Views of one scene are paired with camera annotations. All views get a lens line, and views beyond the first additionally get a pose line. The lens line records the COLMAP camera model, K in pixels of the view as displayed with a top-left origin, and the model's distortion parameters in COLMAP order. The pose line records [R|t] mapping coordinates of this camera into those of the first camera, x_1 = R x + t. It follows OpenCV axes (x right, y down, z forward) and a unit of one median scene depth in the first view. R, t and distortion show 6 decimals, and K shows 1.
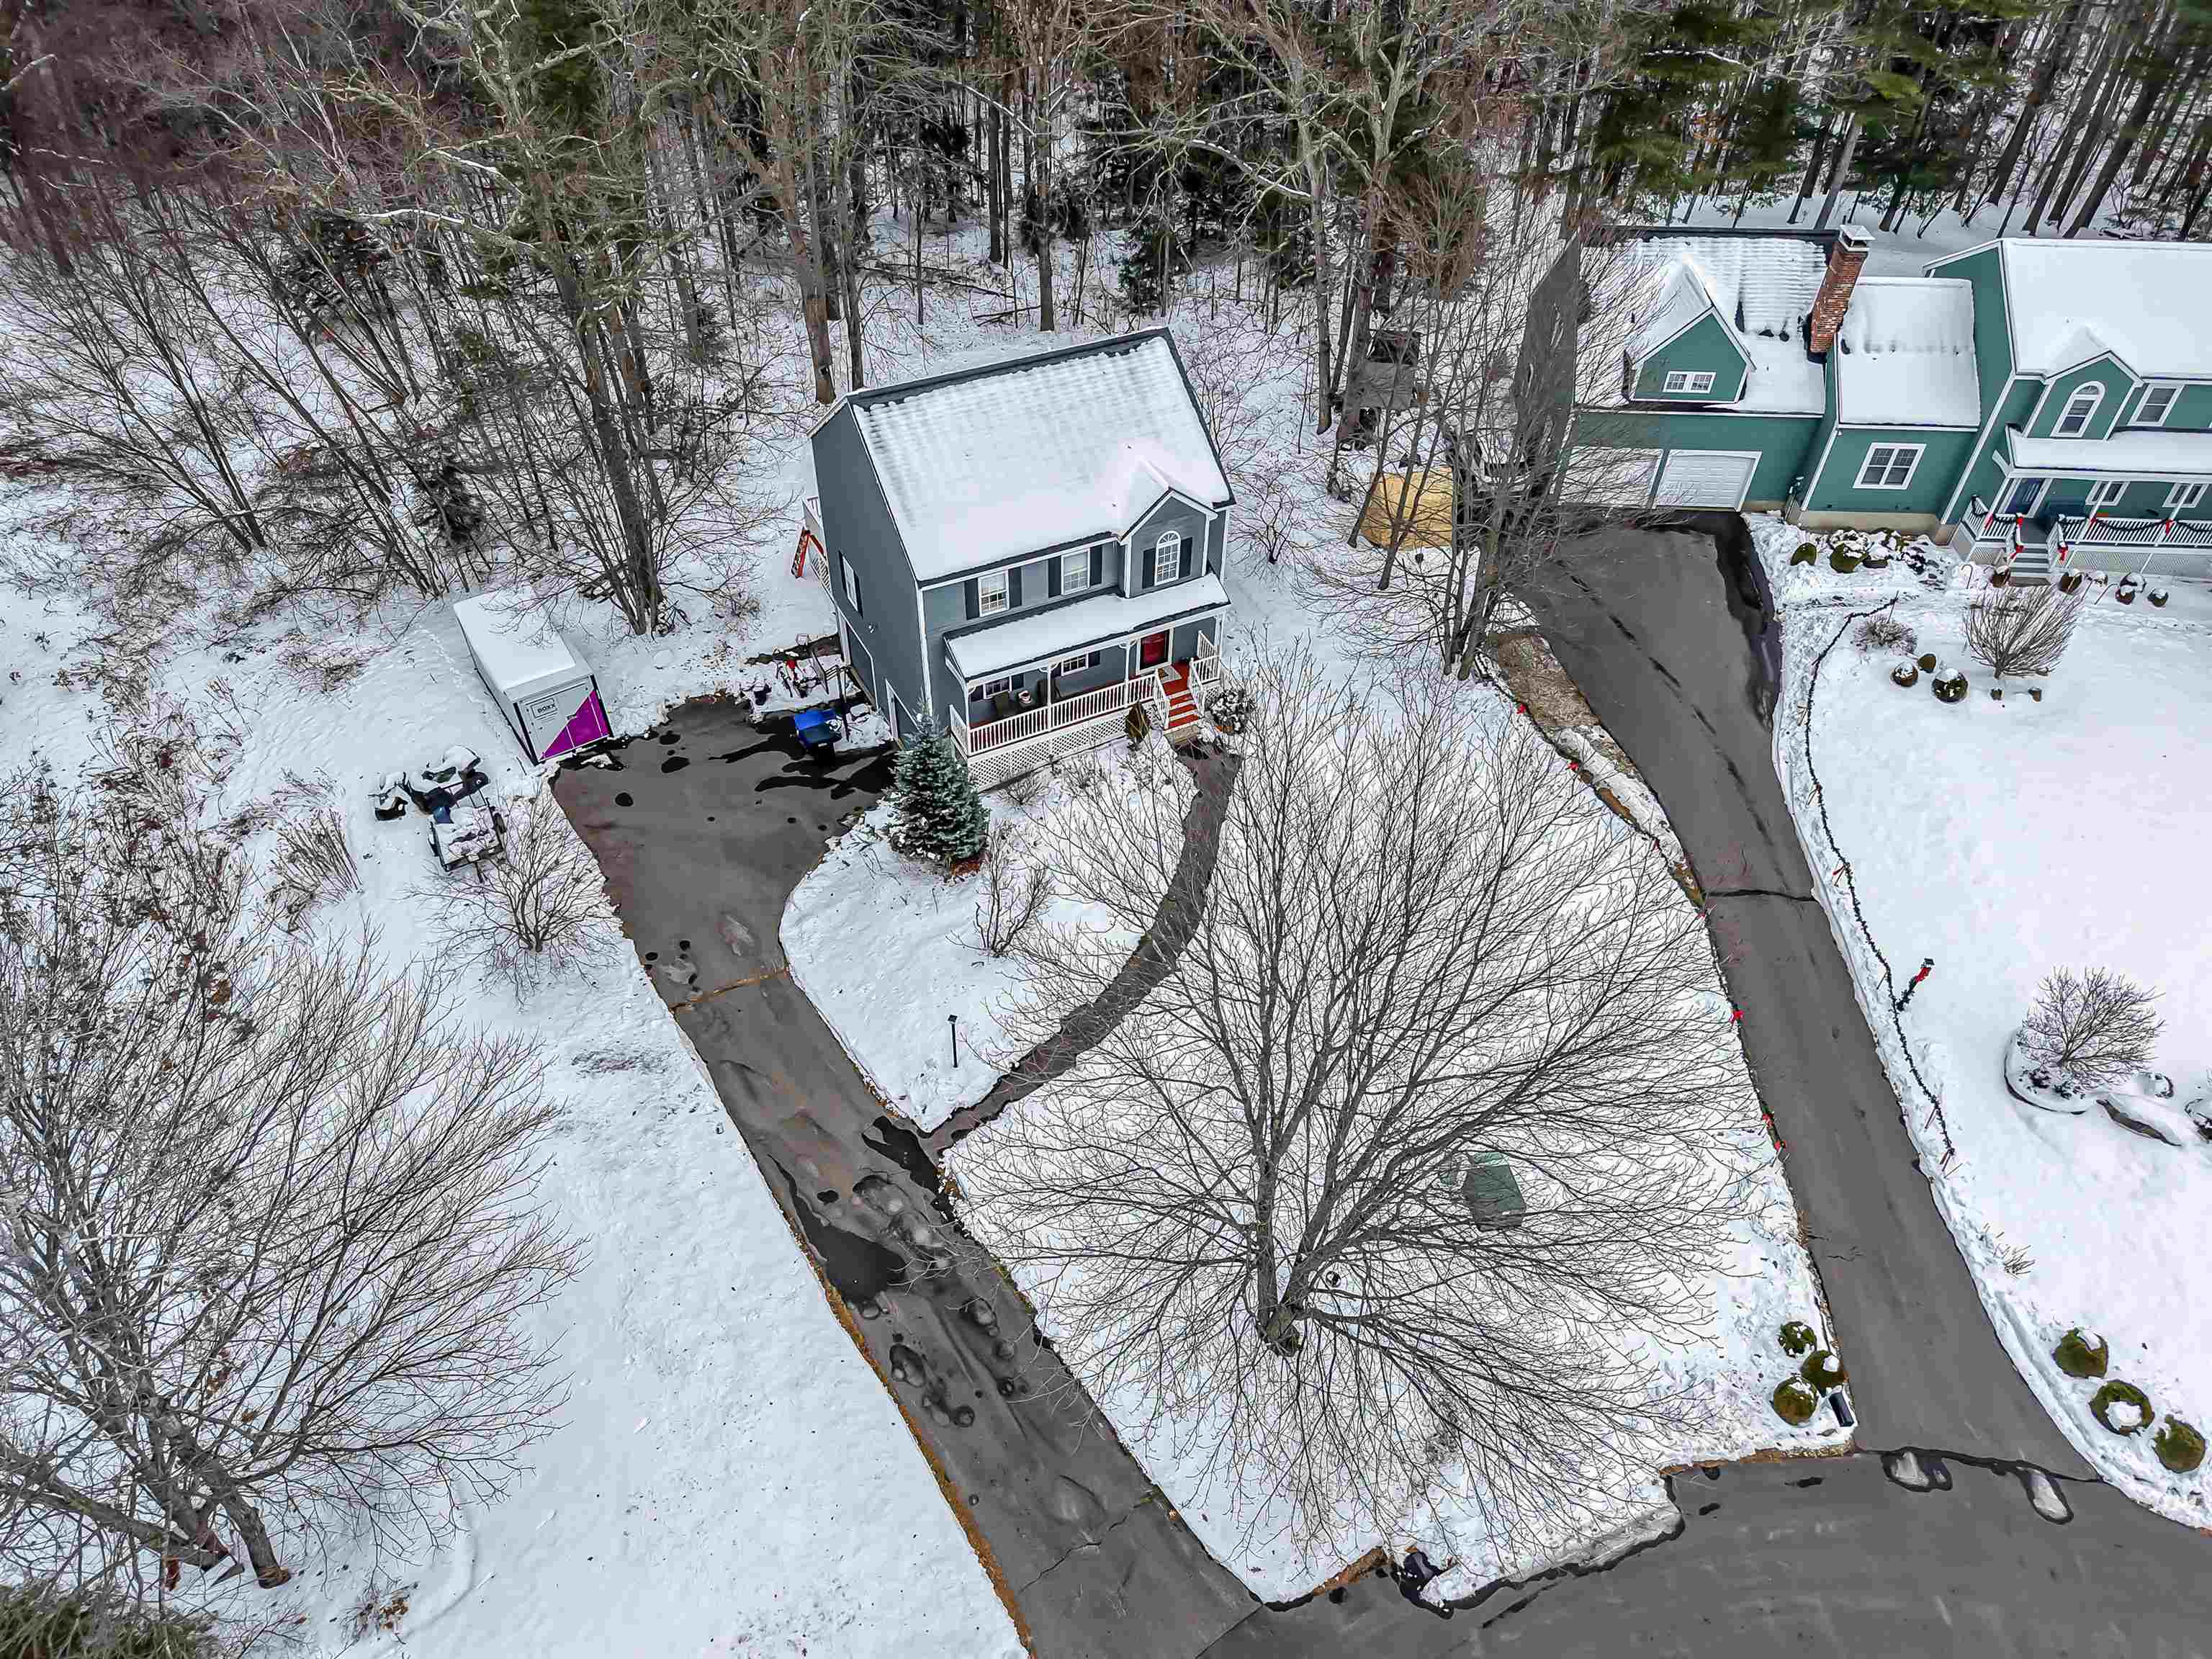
lens RADIAL K [[1484.0, 0, 1111.7], [0, 1484.0, 814.5], [0, 0, 1]] dist [0.043409, -0.020369]
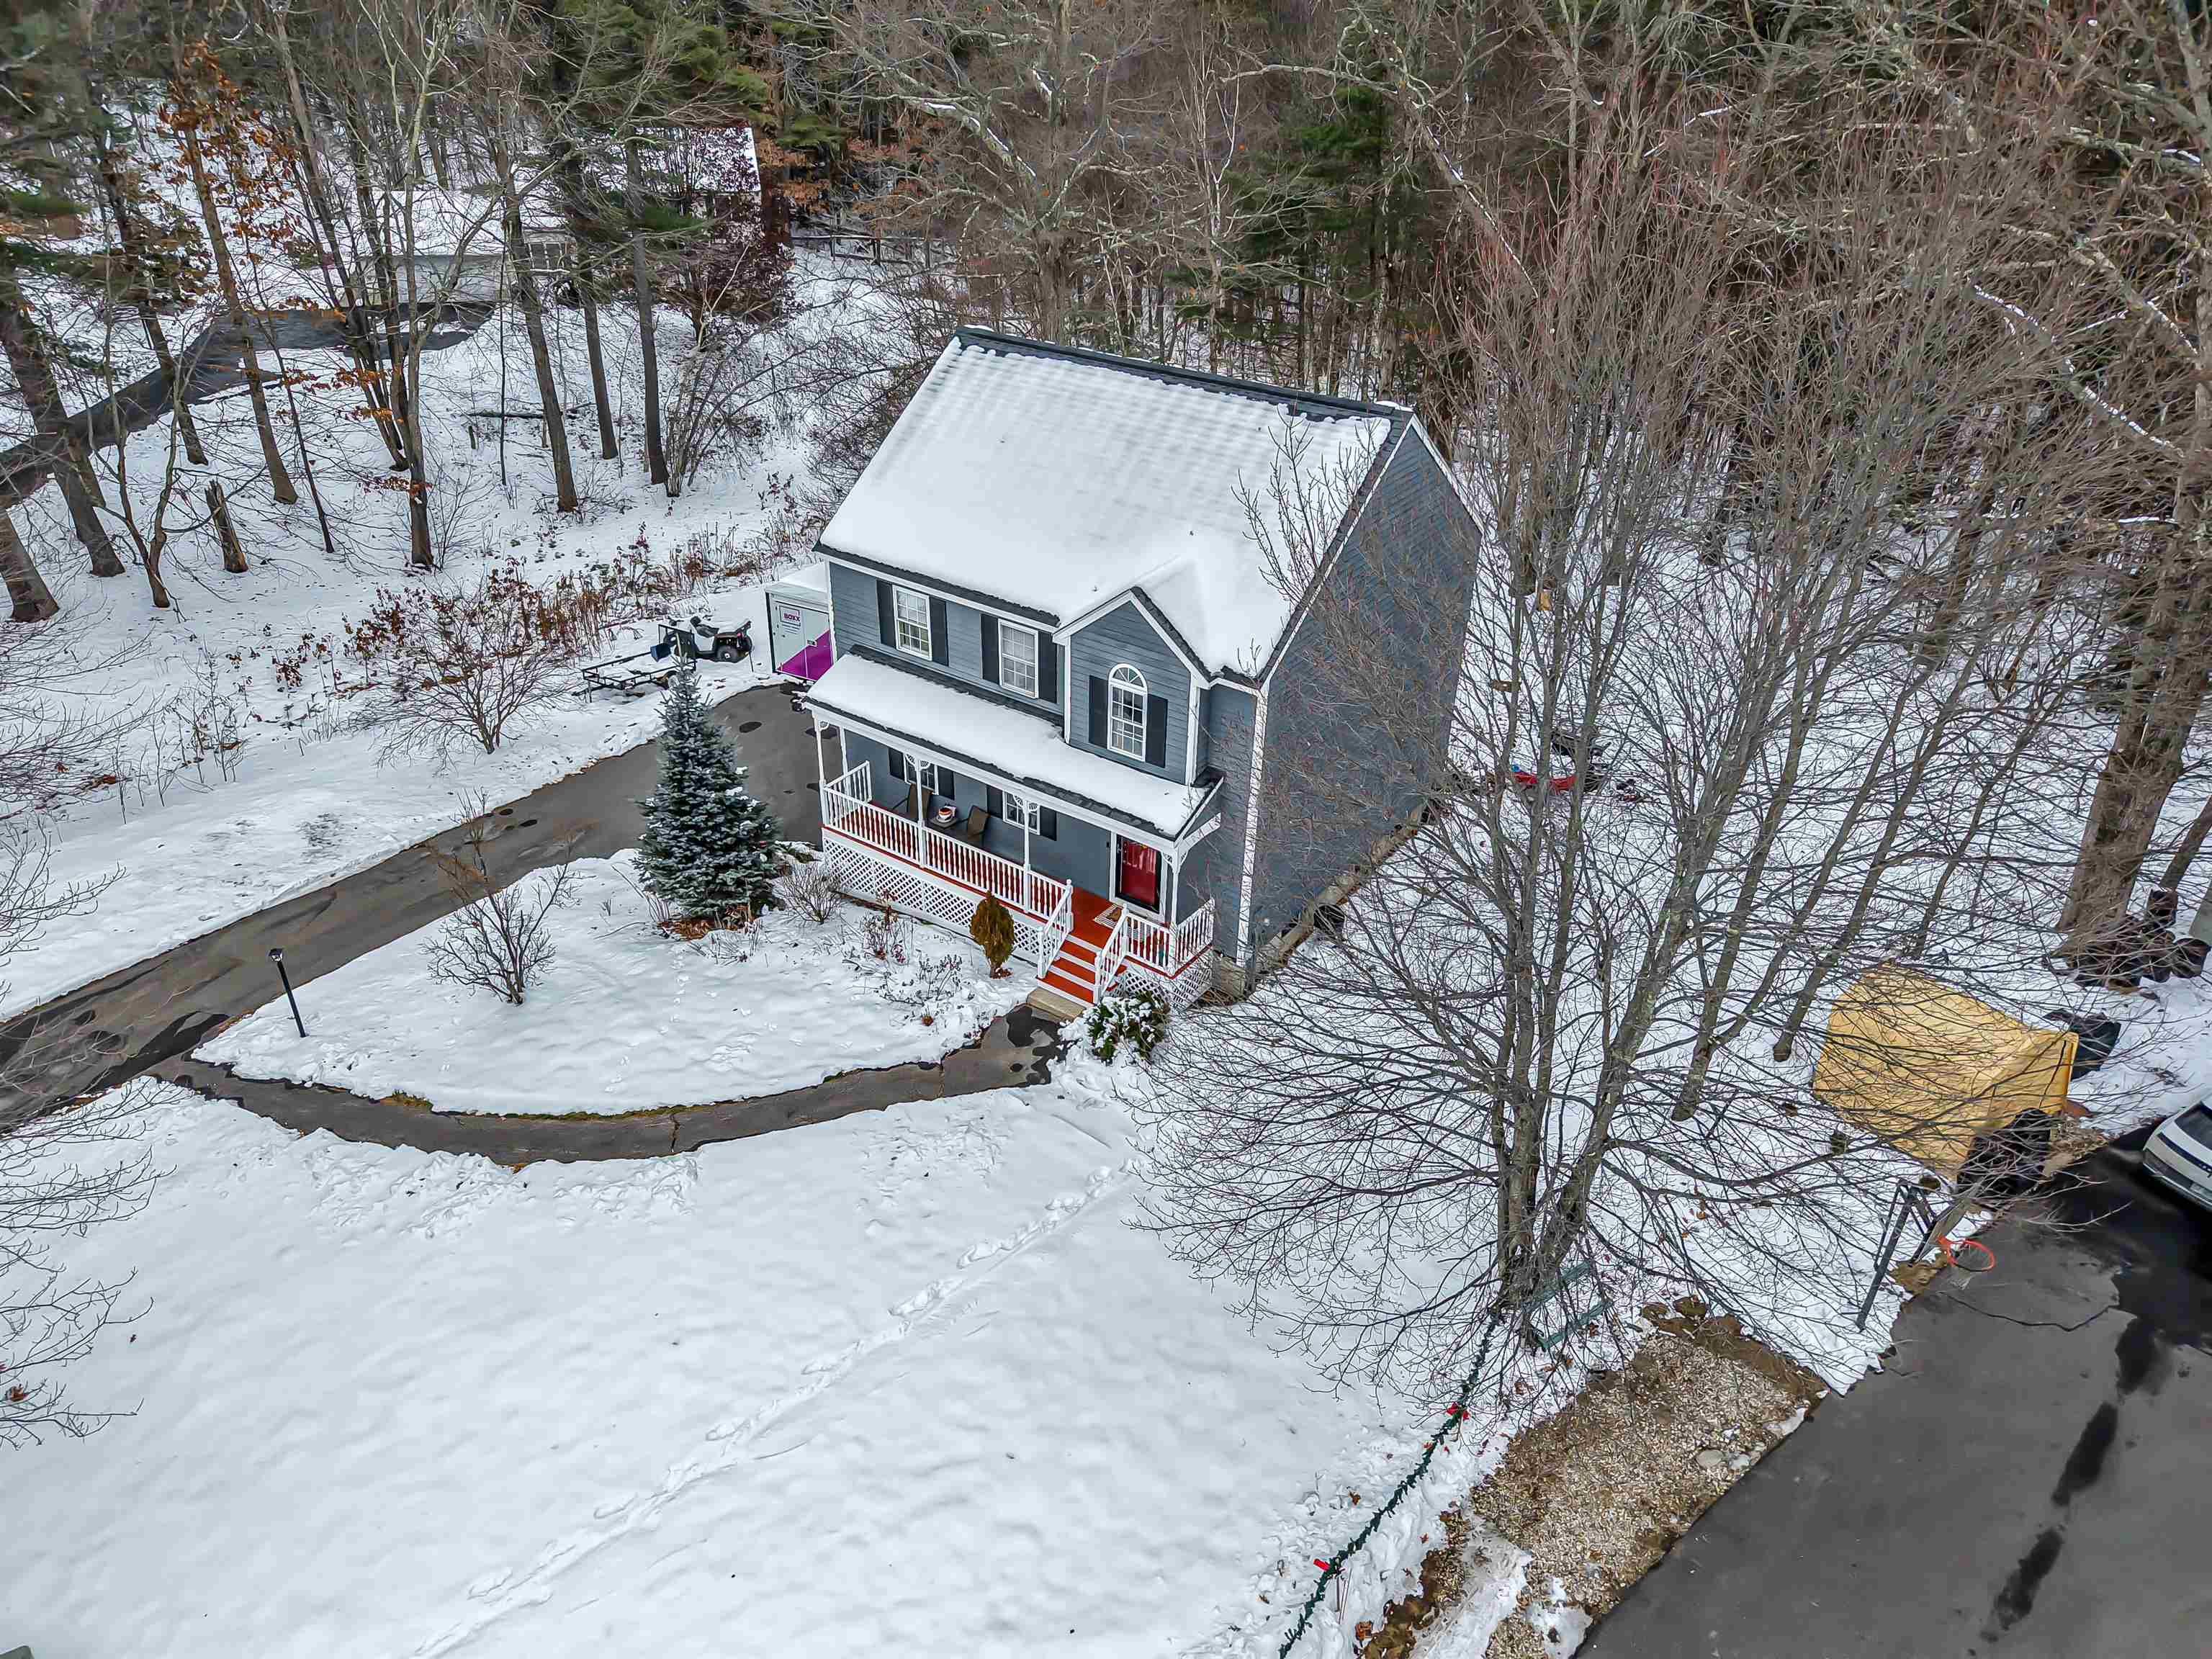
lens RADIAL K [[1484.0, 0, 1109.8], [0, 1484.0, 821.8], [0, 0, 1]] dist [0.043409, -0.020369]
pose [[0.455071, 0.444896, -0.771348, 0.520892], [-0.616016, 0.782795, 0.088068, -0.191381], [0.642989, 0.435085, 0.630291, 0.663357]]
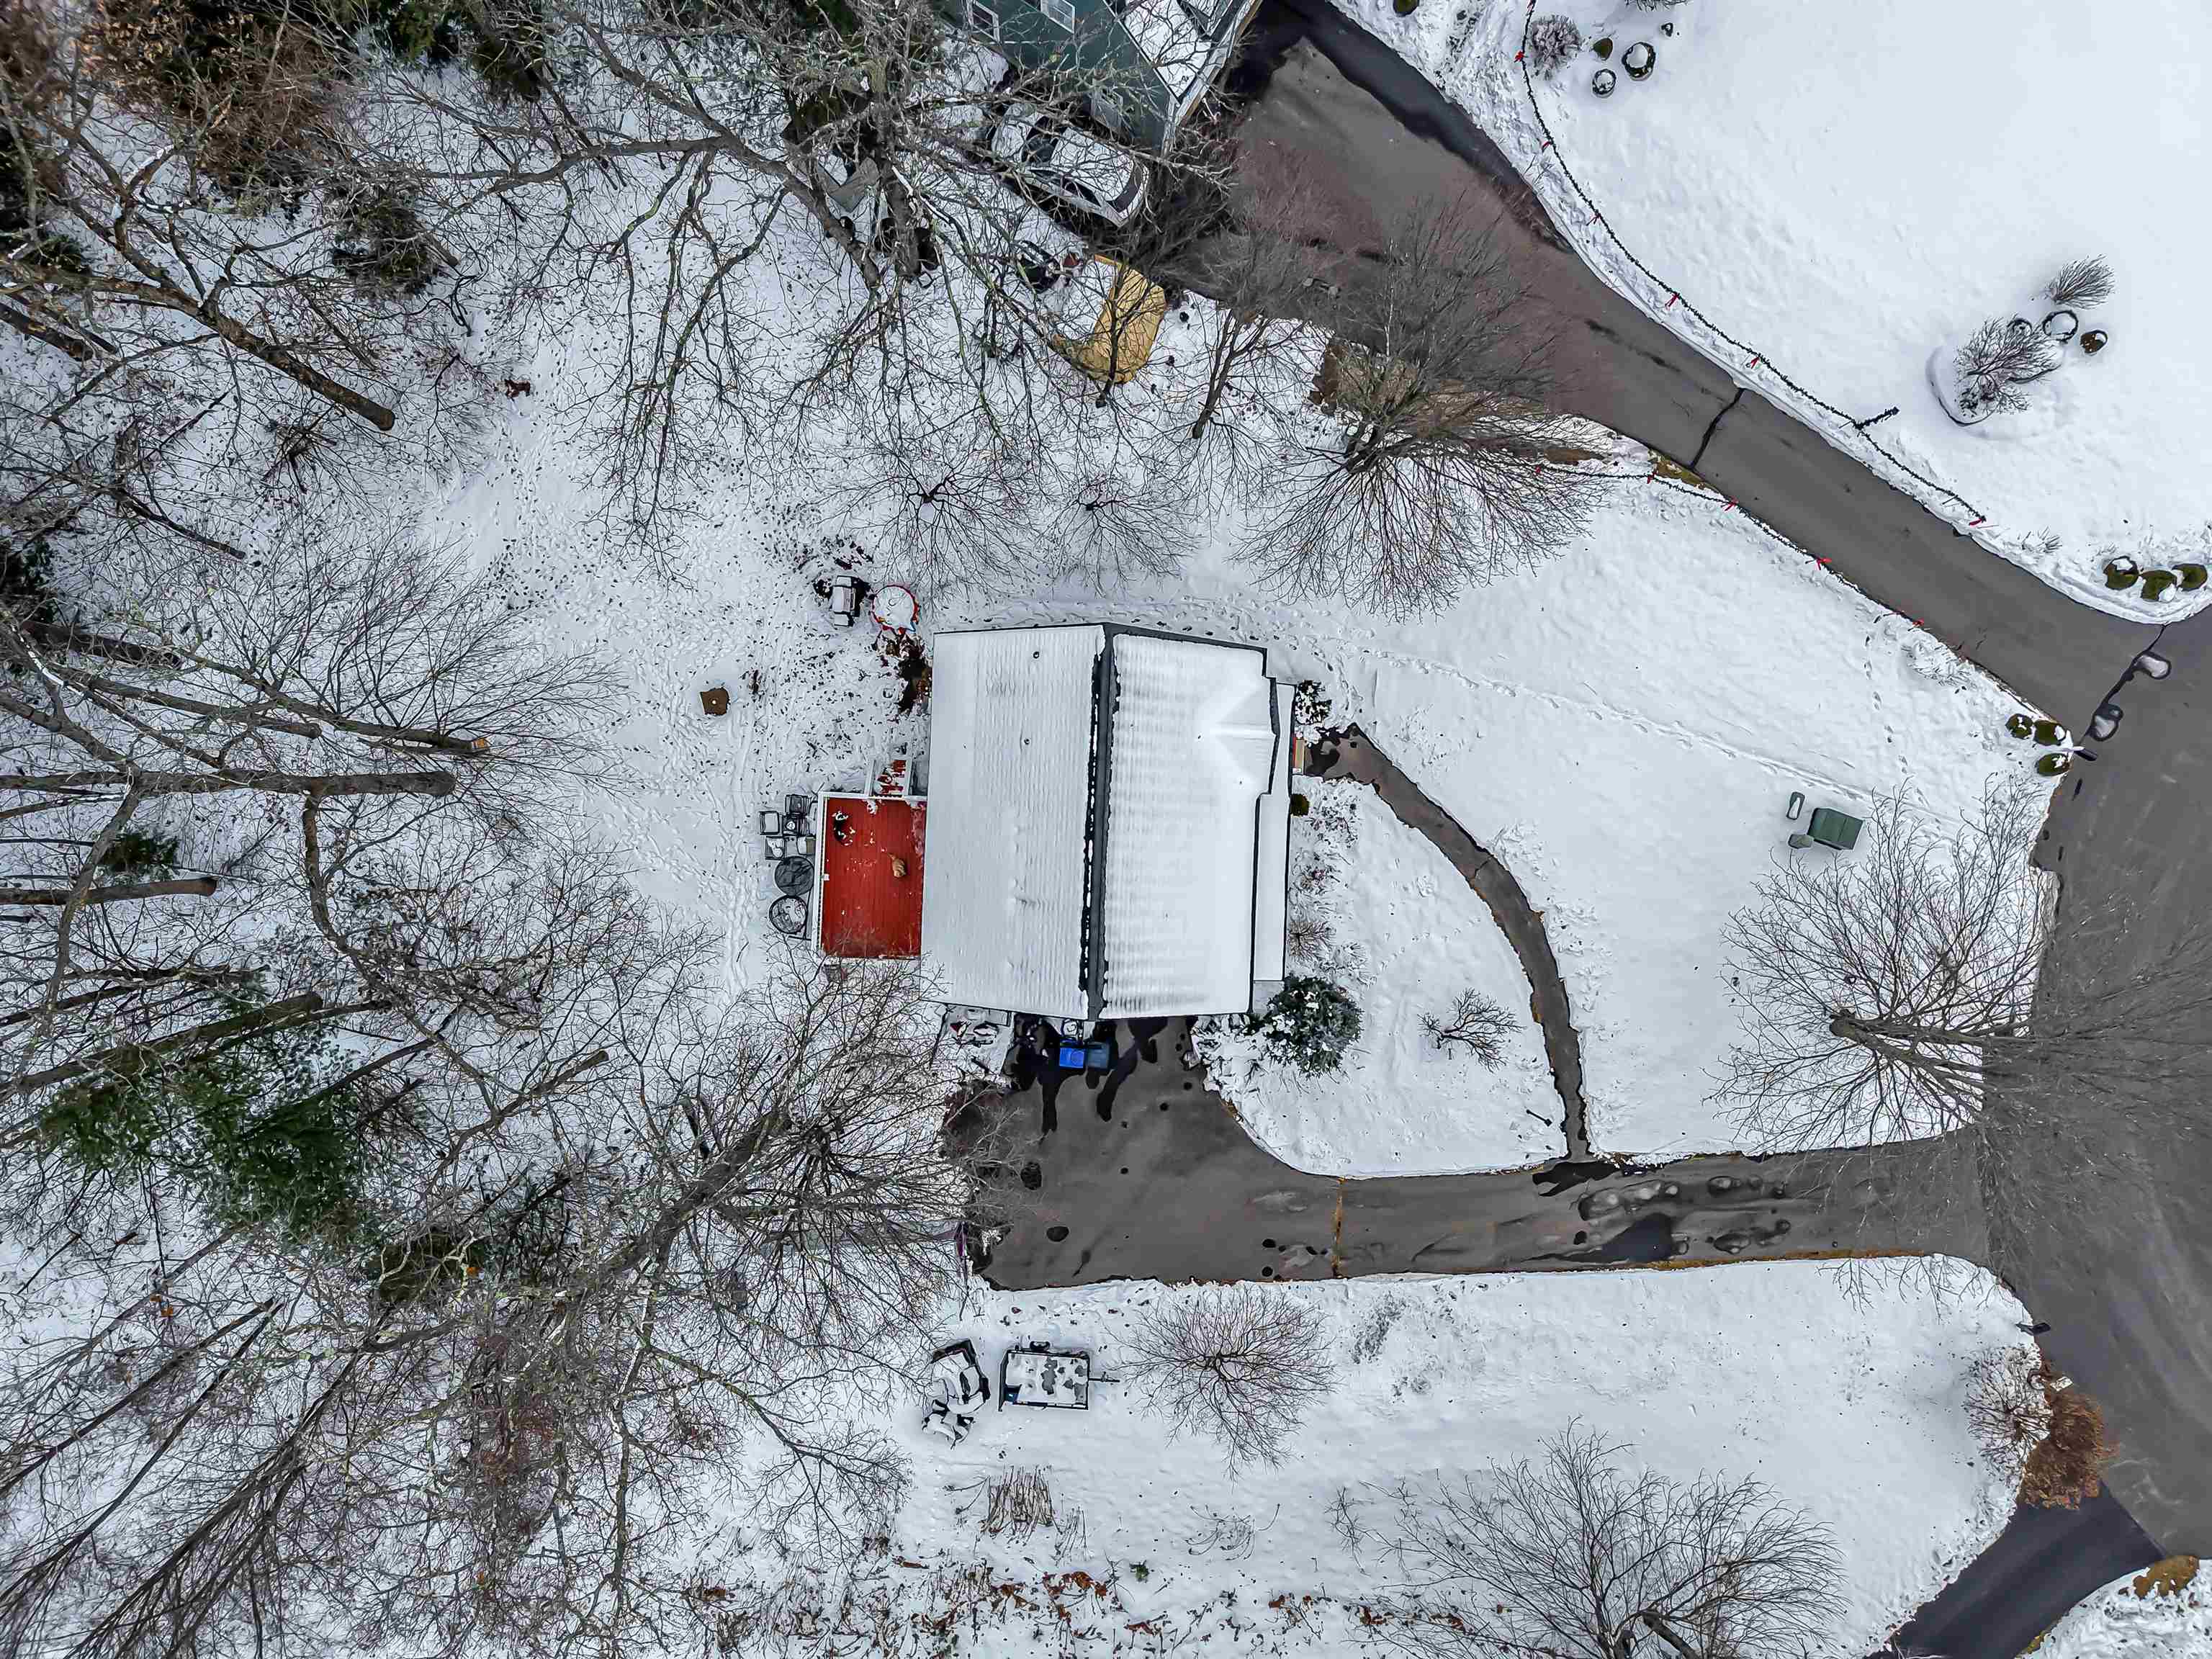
lens RADIAL K [[1484.0, 0, 1103.8], [0, 1484.0, 812.9], [0, 0, 1]] dist [0.043409, -0.020369]
pose [[0.498626, -0.866795, 0.006124, -0.064428], [0.574115, 0.335538, 0.746864, -0.961409], [-0.649434, -0.368890, 0.664948, 0.424923]]
